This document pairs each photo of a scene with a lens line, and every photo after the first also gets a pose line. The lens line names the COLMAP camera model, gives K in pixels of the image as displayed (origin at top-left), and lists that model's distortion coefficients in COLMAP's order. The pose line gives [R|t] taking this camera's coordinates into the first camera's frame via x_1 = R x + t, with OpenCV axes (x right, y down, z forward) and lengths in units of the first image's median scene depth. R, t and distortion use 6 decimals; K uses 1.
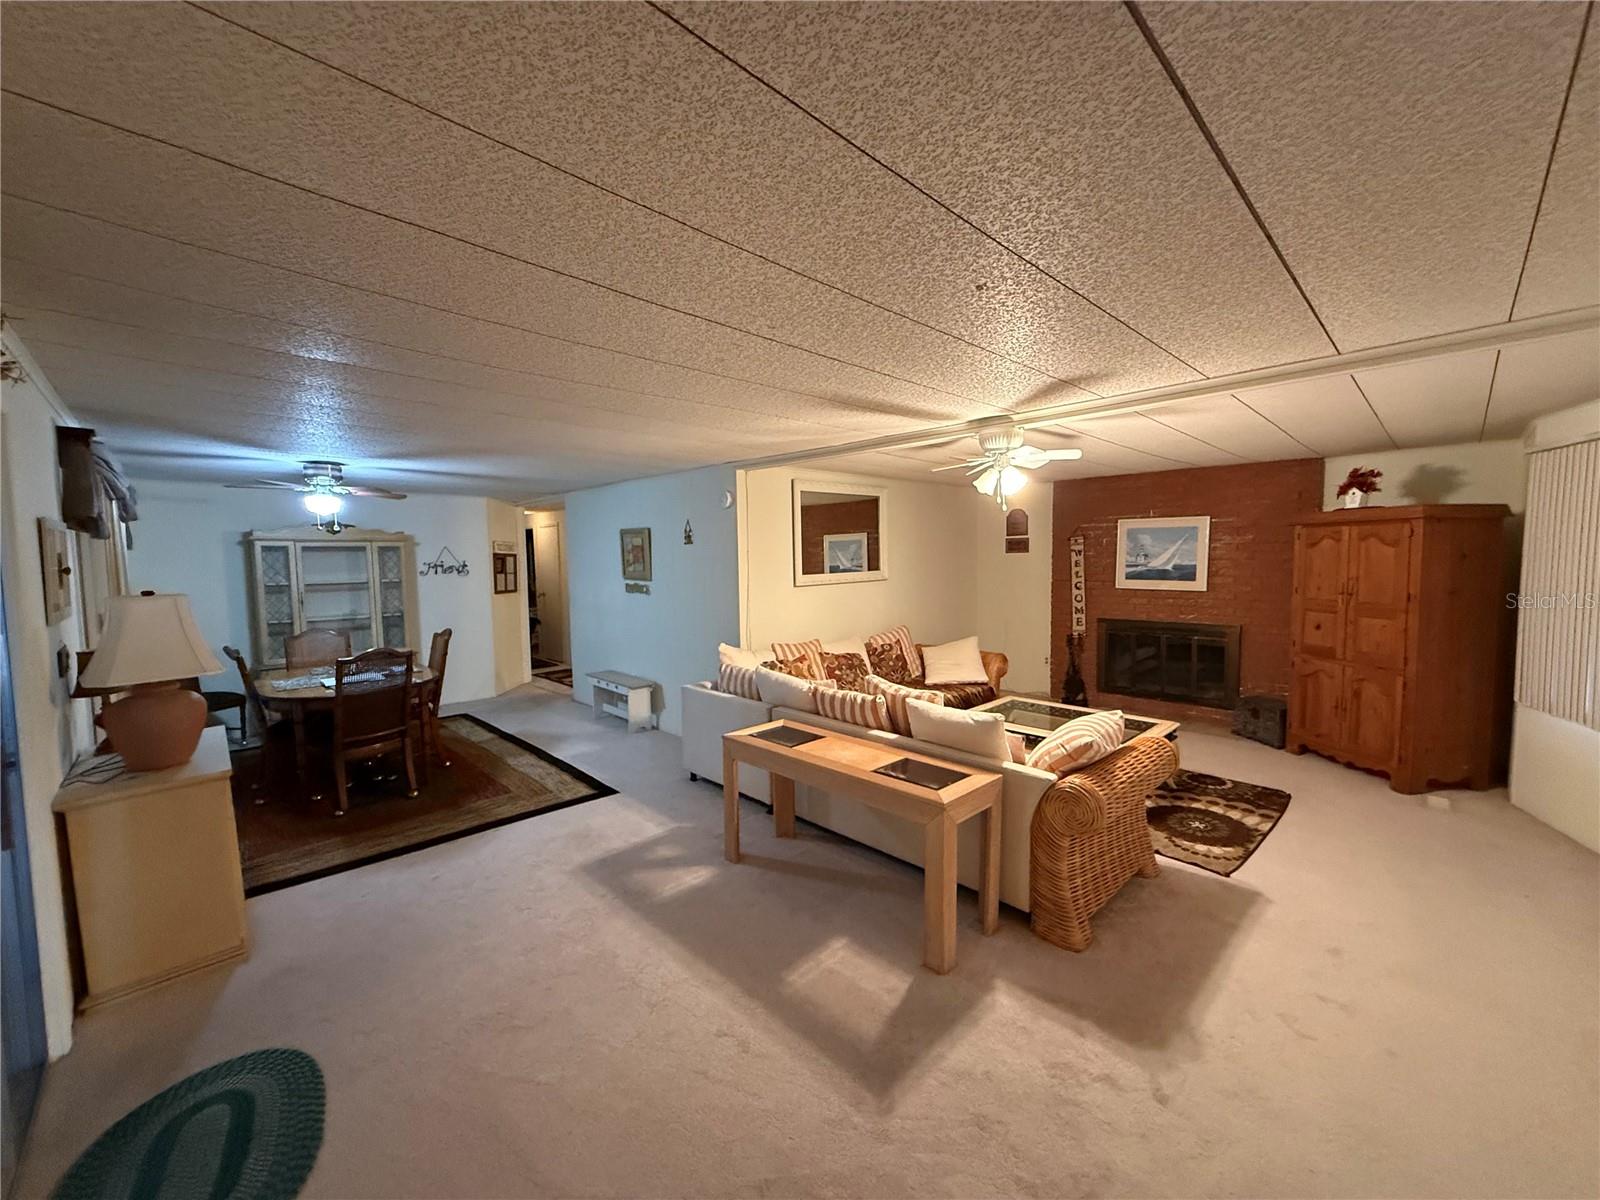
lens RADIAL K [[636.0, 0, 794.4], [0, 636.0, 600.3], [0, 0, 1]] dist [0.001664, -0.000392]
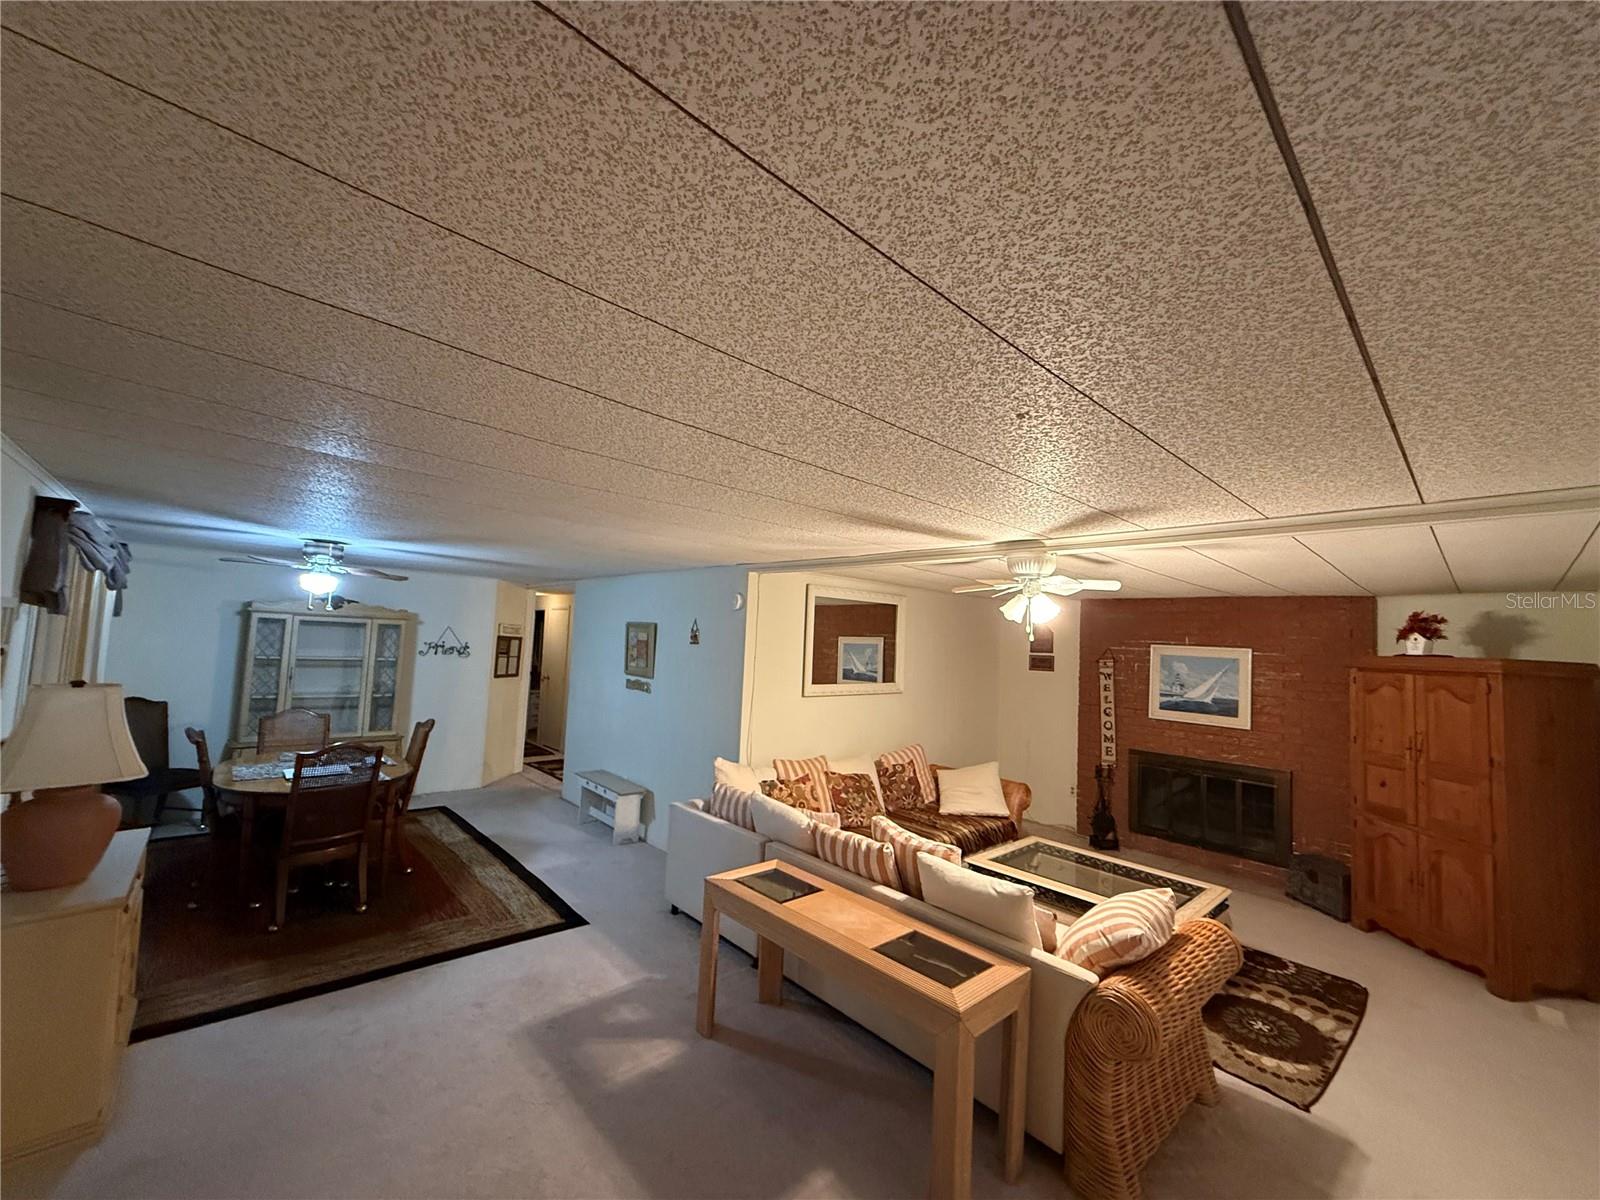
lens RADIAL K [[636.0, 0, 794.4], [0, 636.0, 600.3], [0, 0, 1]] dist [0.001664, -0.000392]
pose [[0.997652, 0.061253, -0.030623, 0.010561], [-0.064891, 0.988451, -0.136941, -0.042911], [0.021882, 0.138607, 0.990106, 0.069932]]
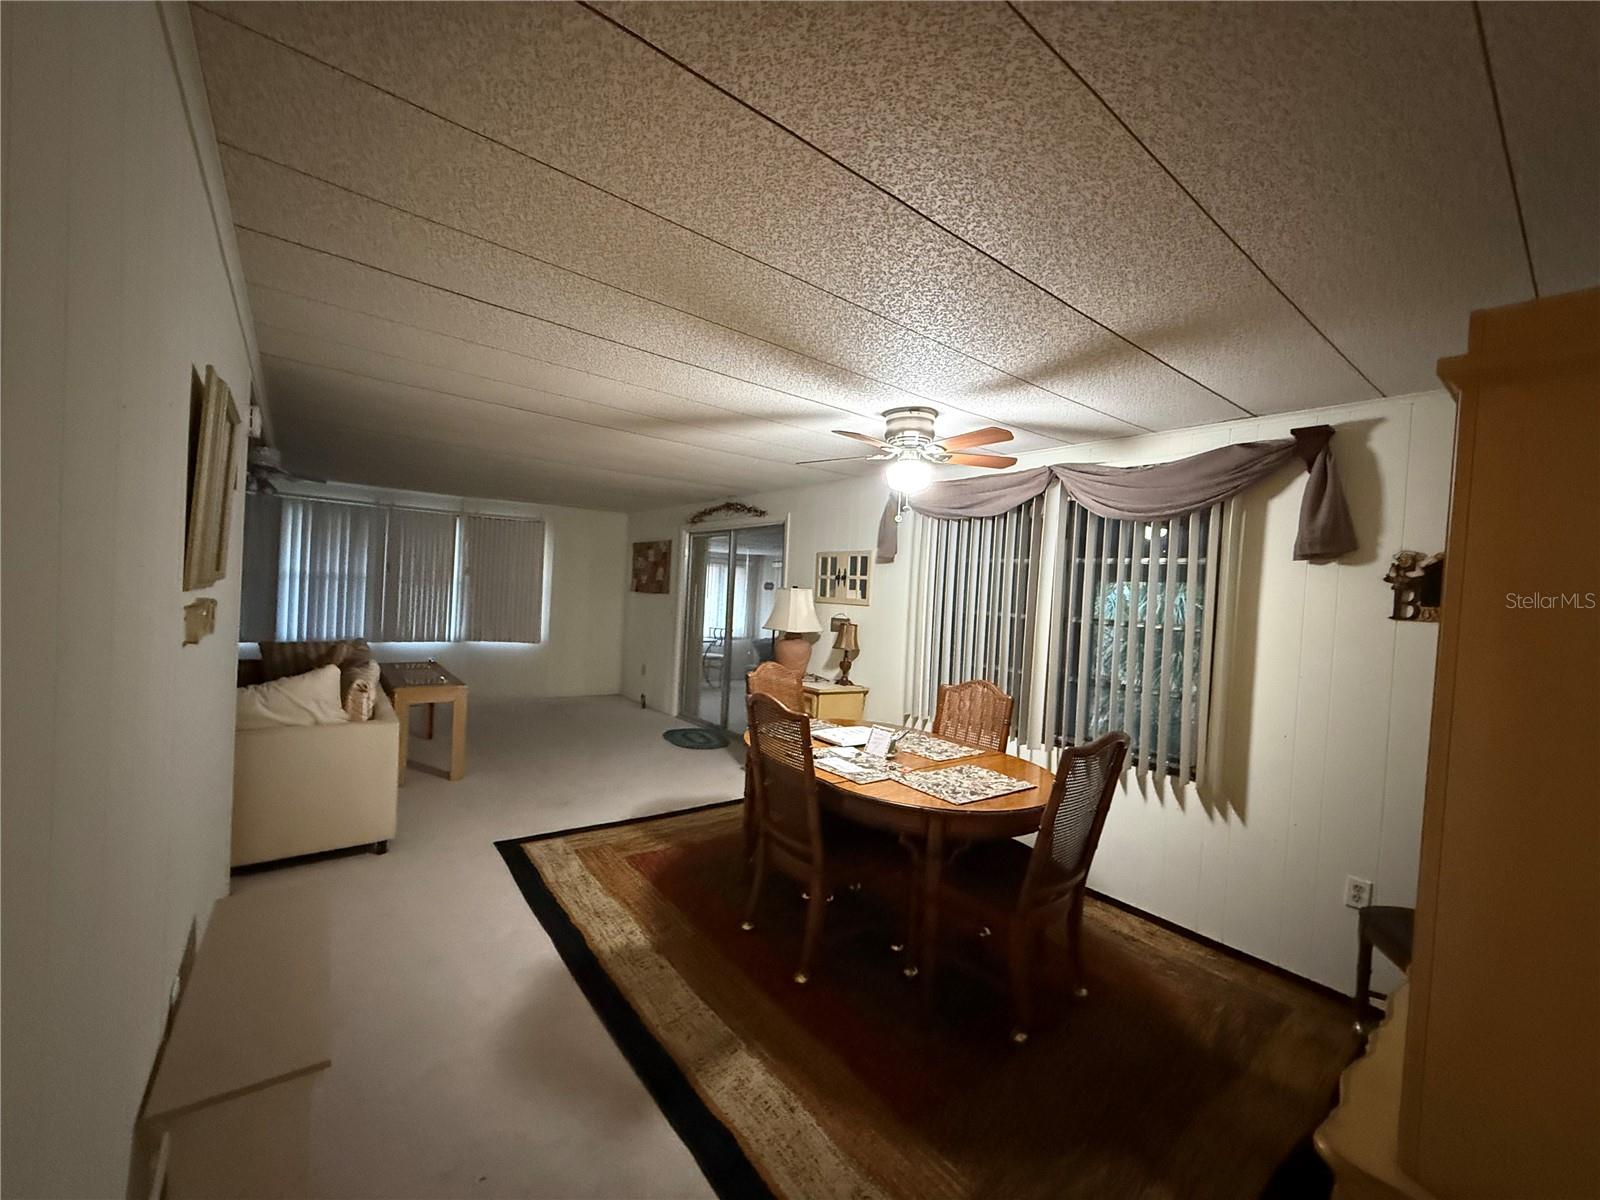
lens RADIAL K [[636.0, 0, 794.4], [0, 636.0, 600.3], [0, 0, 1]] dist [0.001664, -0.000392]
pose [[-0.993247, -0.043916, 0.107389, -0.758806], [-0.035606, 0.996308, 0.078113, -0.076170], [-0.110423, 0.073762, -0.991144, 1.819181]]
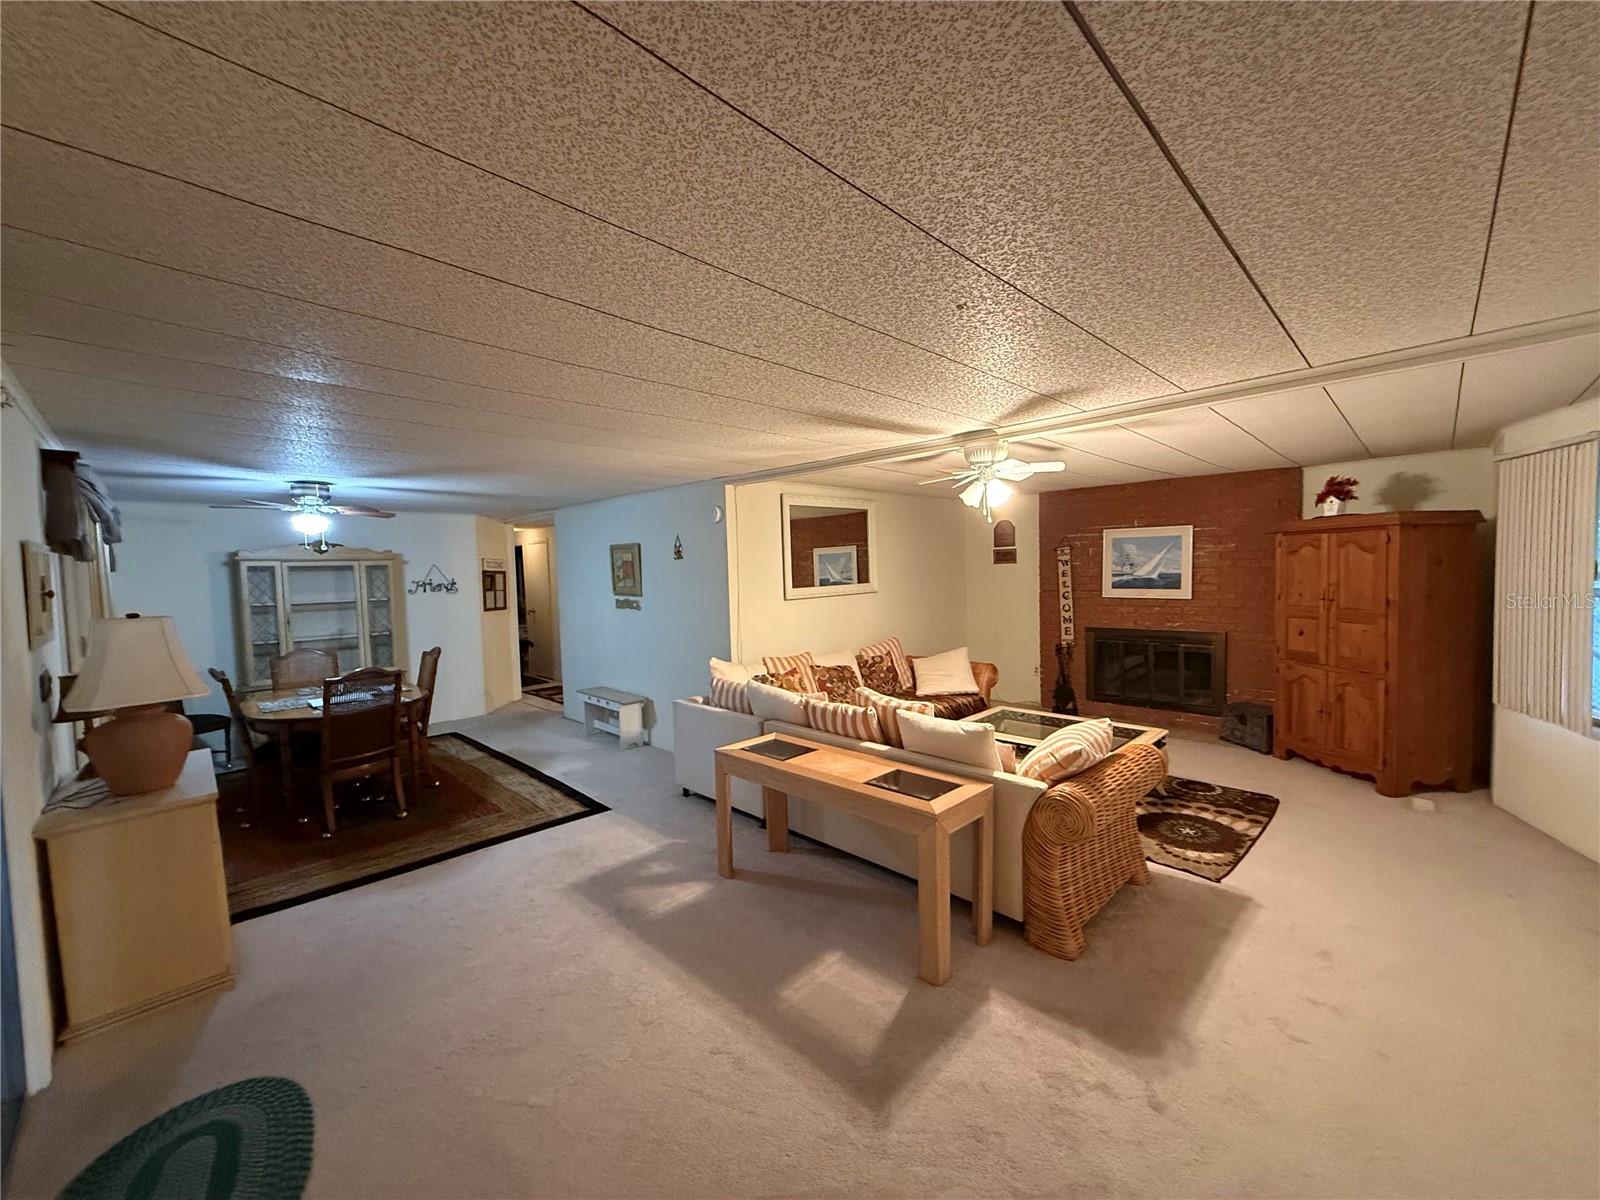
lens RADIAL K [[636.0, 0, 794.4], [0, 636.0, 600.3], [0, 0, 1]] dist [0.001664, -0.000392]
pose [[0.999805, -0.013392, 0.014509, 0.001128], [0.013687, 0.999697, -0.020473, -0.000471], [-0.014231, 0.020668, 0.999685, -0.004887]]
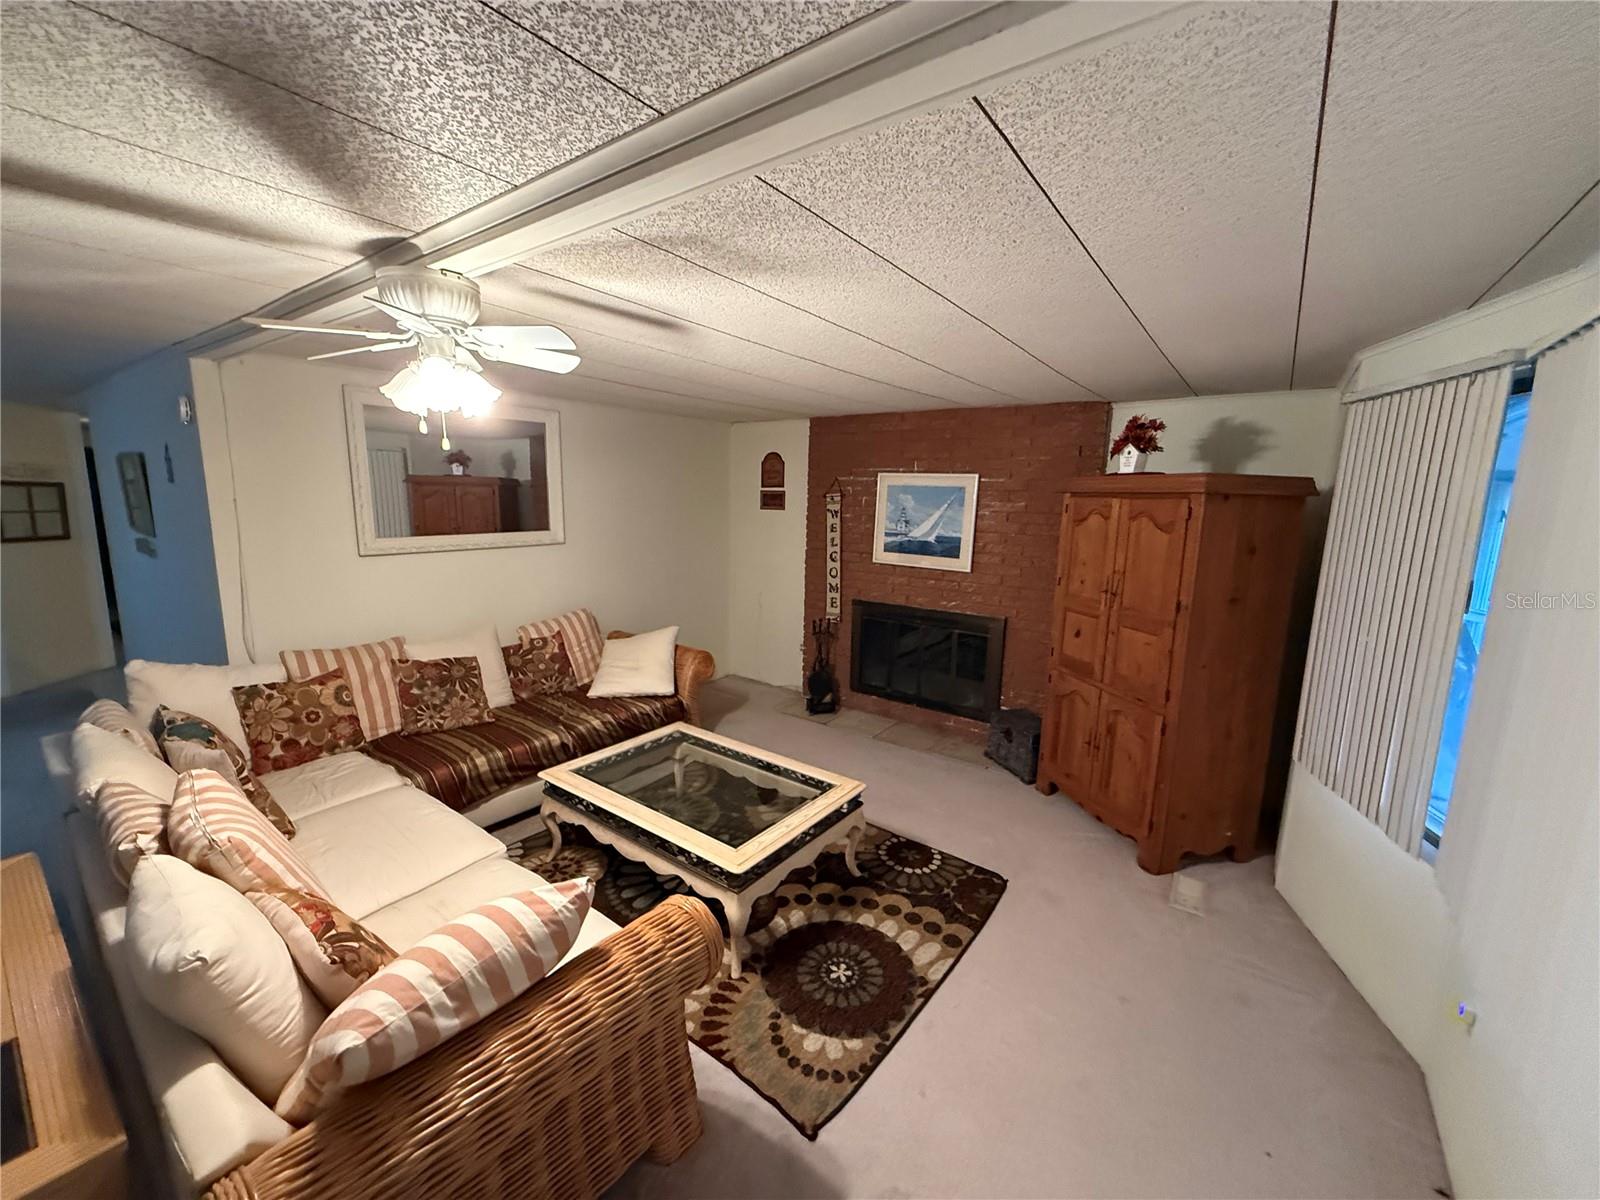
lens RADIAL K [[636.0, 0, 794.4], [0, 636.0, 600.3], [0, 0, 1]] dist [0.001664, -0.000392]
pose [[0.986228, 0.012607, 0.164911, 0.433922], [-0.028371, 0.995207, 0.093587, -0.065444], [-0.162941, -0.096976, 0.981858, 0.383616]]
